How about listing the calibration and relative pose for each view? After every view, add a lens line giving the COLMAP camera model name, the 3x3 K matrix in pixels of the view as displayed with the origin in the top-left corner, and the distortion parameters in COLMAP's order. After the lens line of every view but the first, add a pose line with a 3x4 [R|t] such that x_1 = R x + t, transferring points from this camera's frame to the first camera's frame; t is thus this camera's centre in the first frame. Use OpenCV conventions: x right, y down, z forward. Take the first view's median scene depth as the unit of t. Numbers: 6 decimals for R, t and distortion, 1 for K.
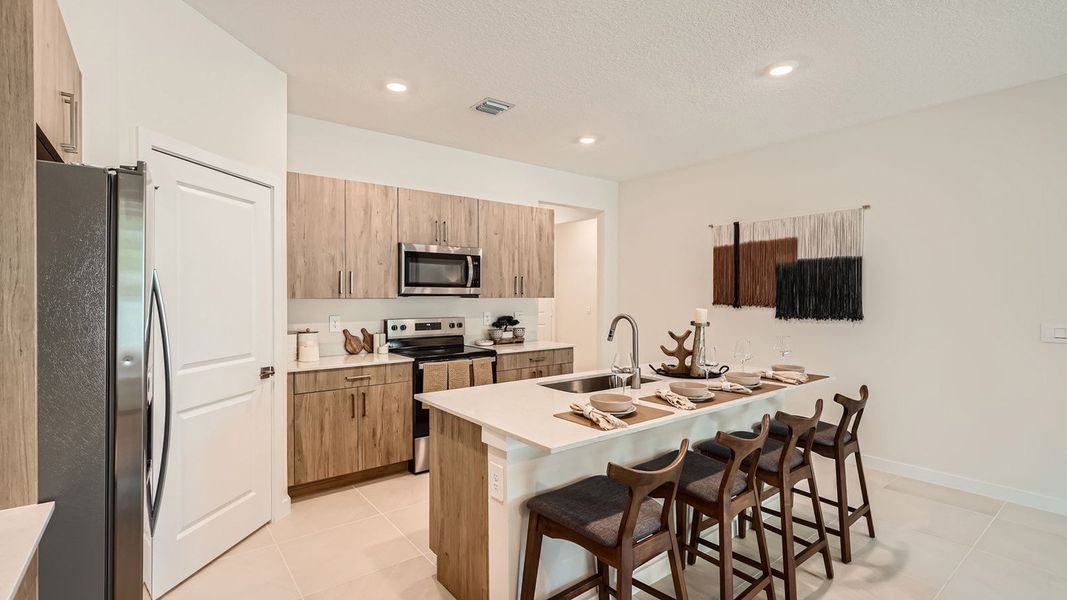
lens RADIAL K [[483.5, 0, 533.5], [0, 483.5, 300.0], [0, 0, 1]] dist [0.001082, 0.000326]
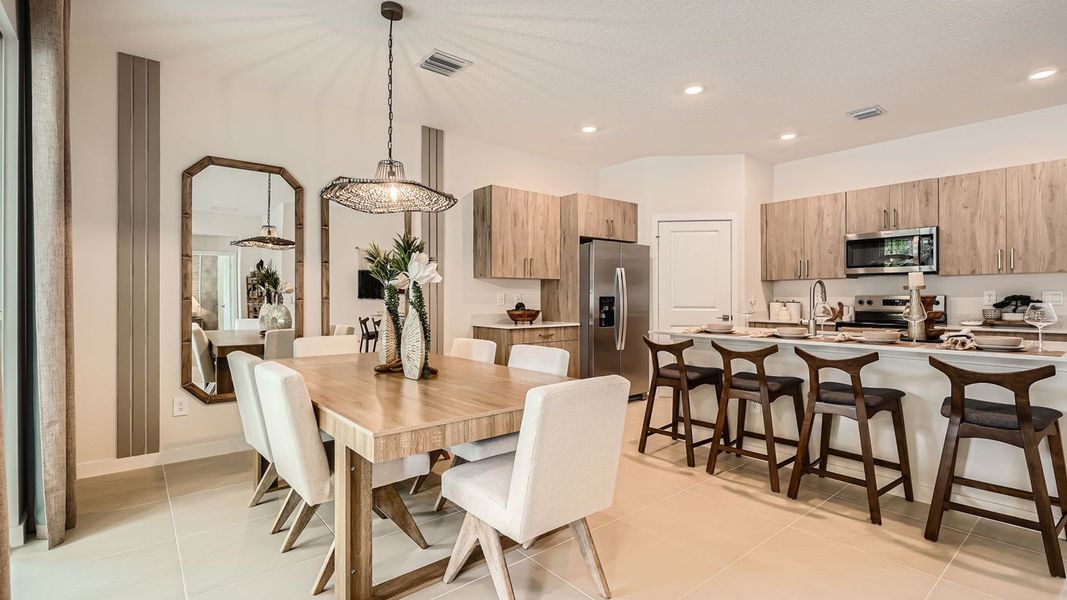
lens RADIAL K [[483.5, 0, 533.5], [0, 483.5, 300.0], [0, 0, 1]] dist [0.001082, 0.000326]
pose [[0.022690, 0.005702, -0.999726, 0.951186], [-0.007388, 0.999957, 0.005535, 0.052121], [0.999715, 0.007261, 0.022731, 0.135610]]
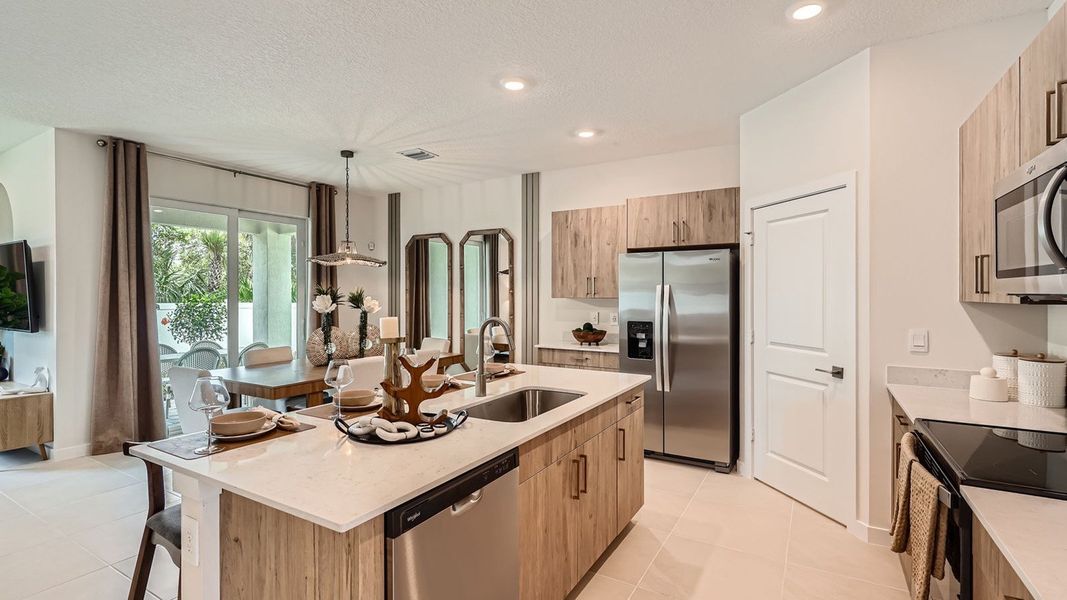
lens RADIAL K [[483.5, 0, 533.5], [0, 483.5, 300.0], [0, 0, 1]] dist [0.001082, 0.000326]
pose [[-0.927427, 0.001307, -0.374001, 0.295239], [-0.004876, 0.999867, 0.015586, -0.009926], [0.373972, 0.016278, -0.927297, 1.200160]]
